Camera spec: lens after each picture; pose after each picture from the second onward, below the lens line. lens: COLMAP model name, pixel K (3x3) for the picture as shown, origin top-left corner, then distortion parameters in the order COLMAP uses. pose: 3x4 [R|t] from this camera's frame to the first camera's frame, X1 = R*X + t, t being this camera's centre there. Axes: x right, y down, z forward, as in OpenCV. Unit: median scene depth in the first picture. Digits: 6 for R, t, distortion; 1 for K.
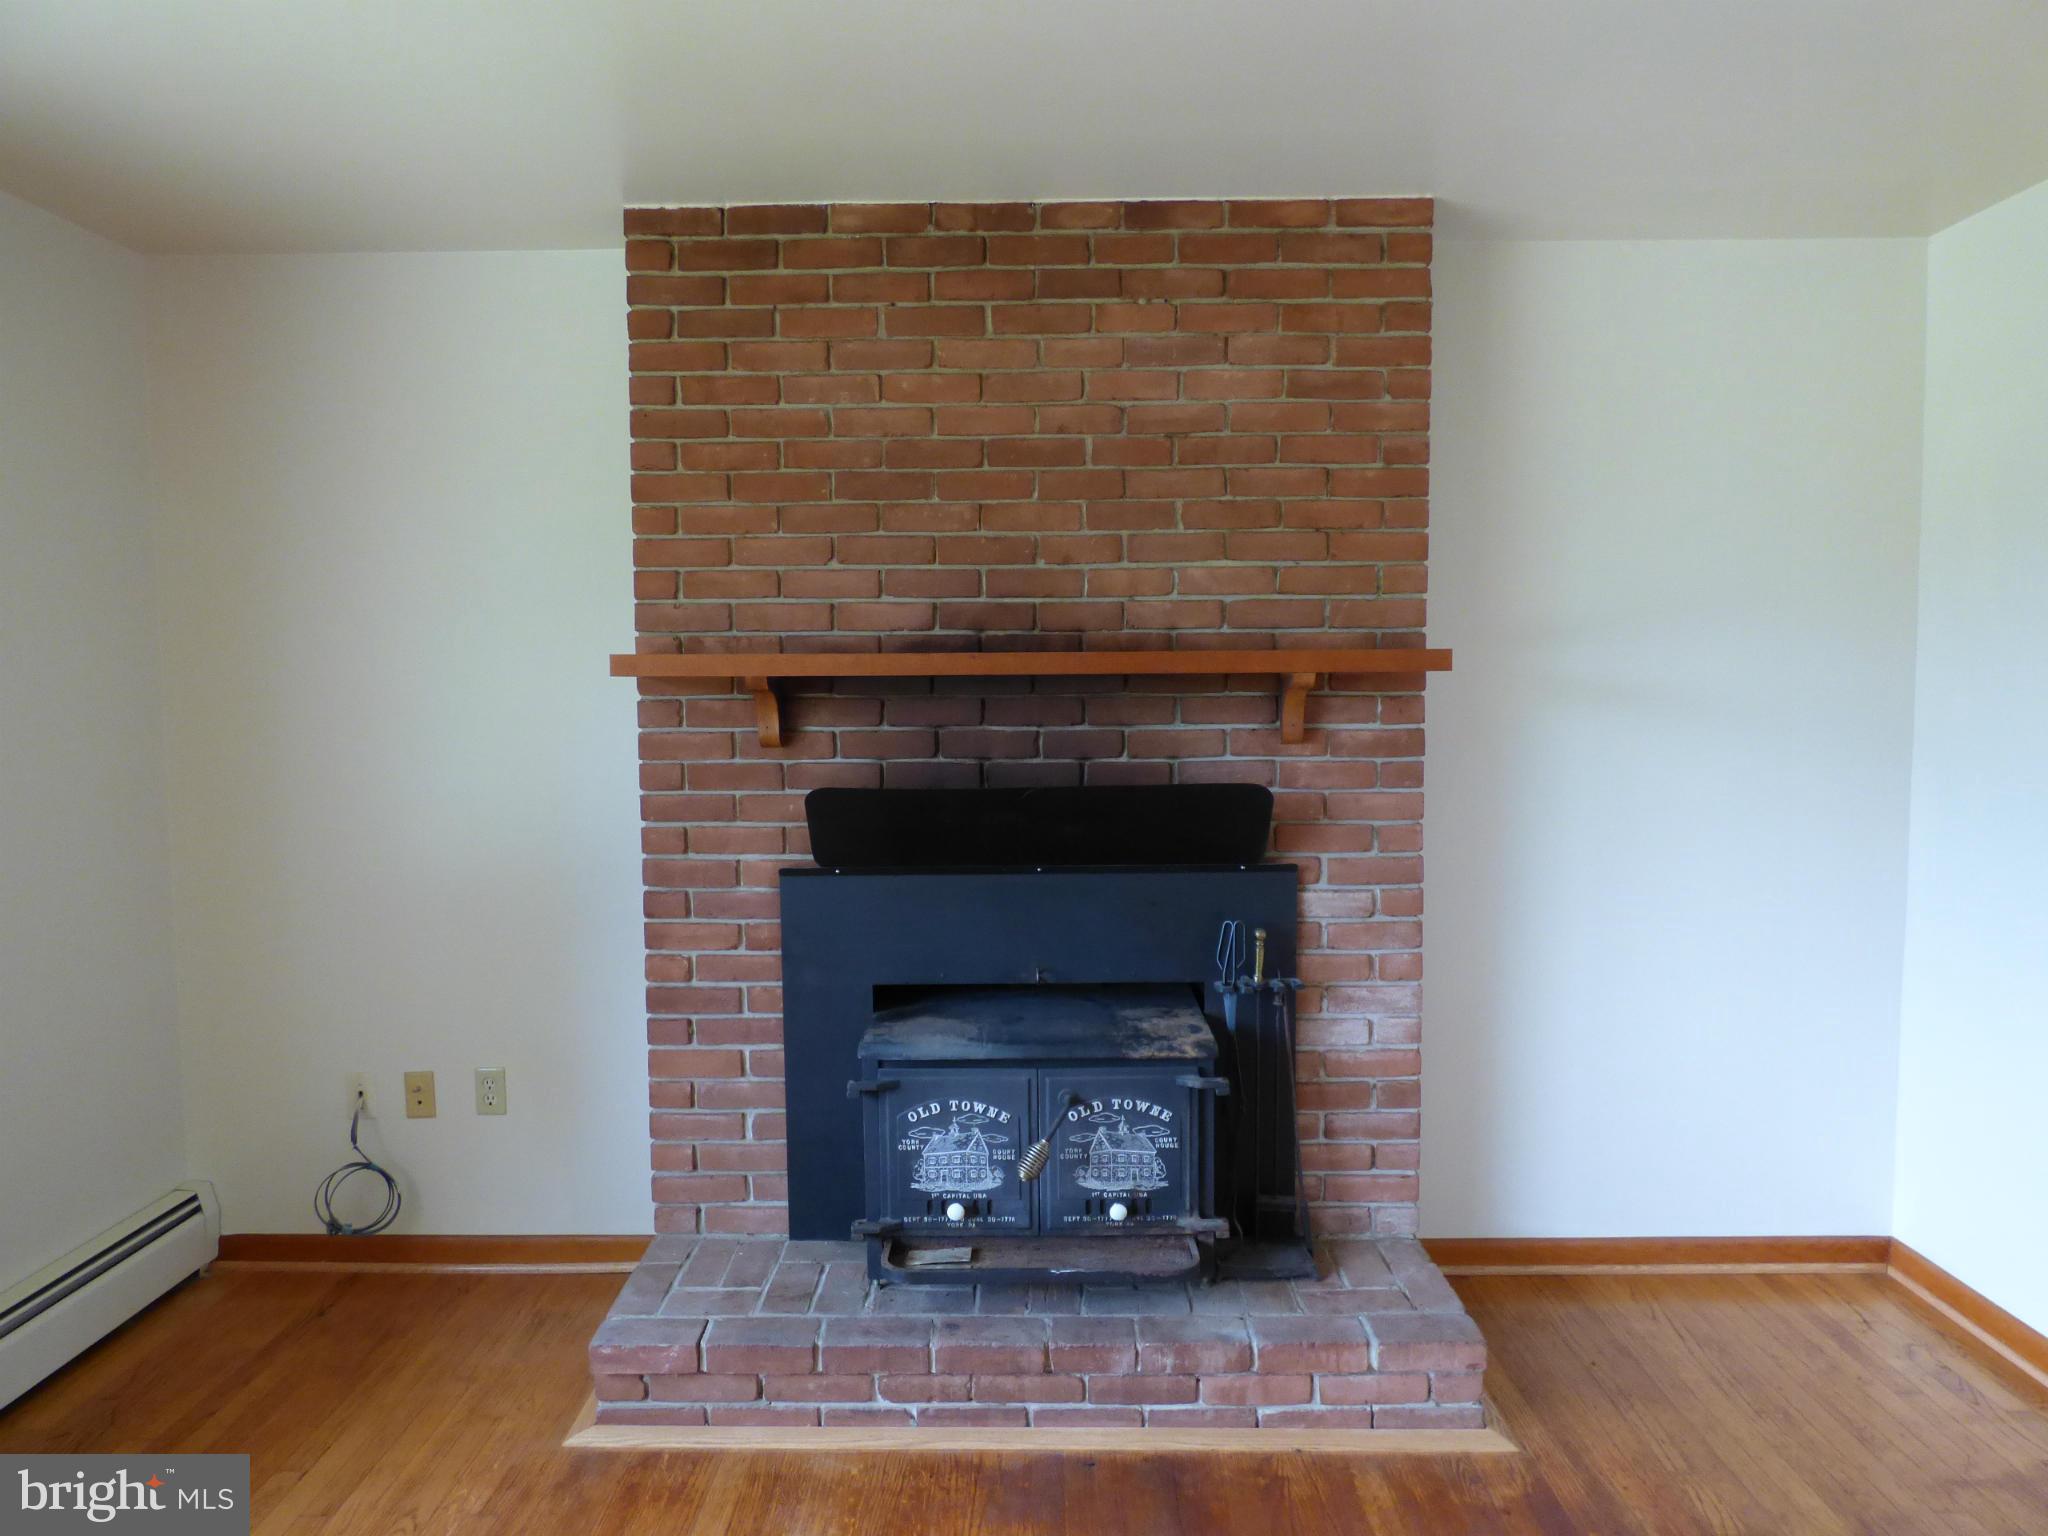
lens RADIAL K [[1271.3, 0, 1032.9], [0, 1271.3, 772.3], [0, 0, 1]] dist [-0.002803, -0.000995]
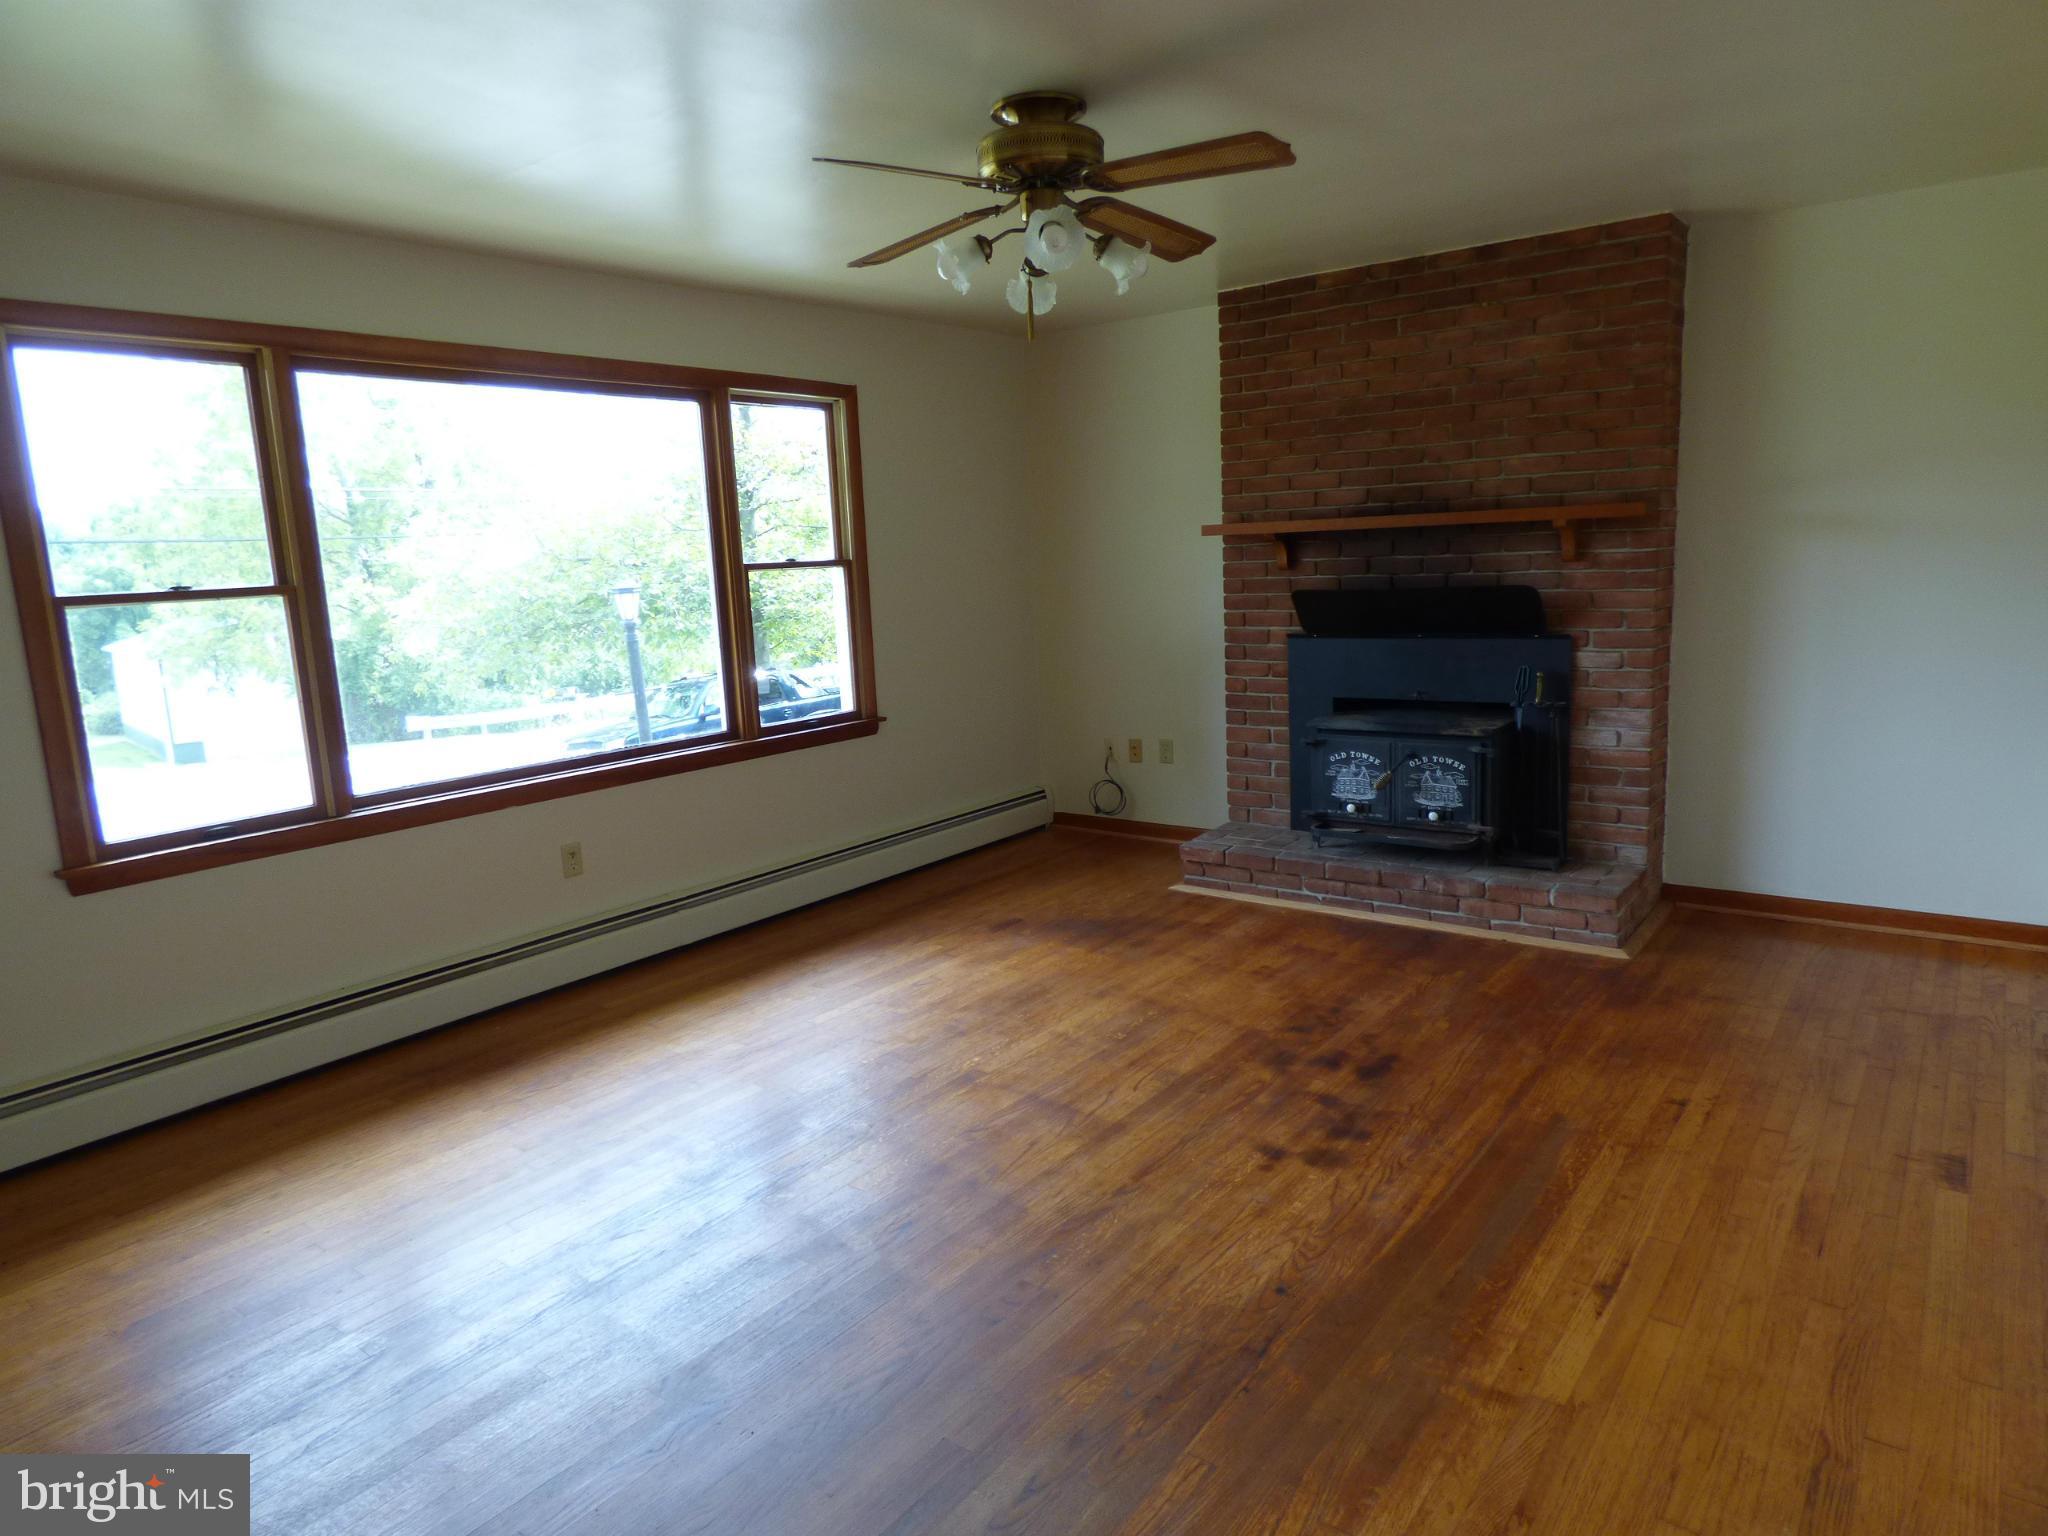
lens RADIAL K [[1271.3, 0, 1032.9], [0, 1271.3, 772.3], [0, 0, 1]] dist [-0.002803, -0.000995]
pose [[0.801585, 0.075119, -0.593142, 0.654140], [-0.004442, 0.992796, 0.119732, 0.055431], [0.597864, -0.093341, 0.796145, -0.784988]]
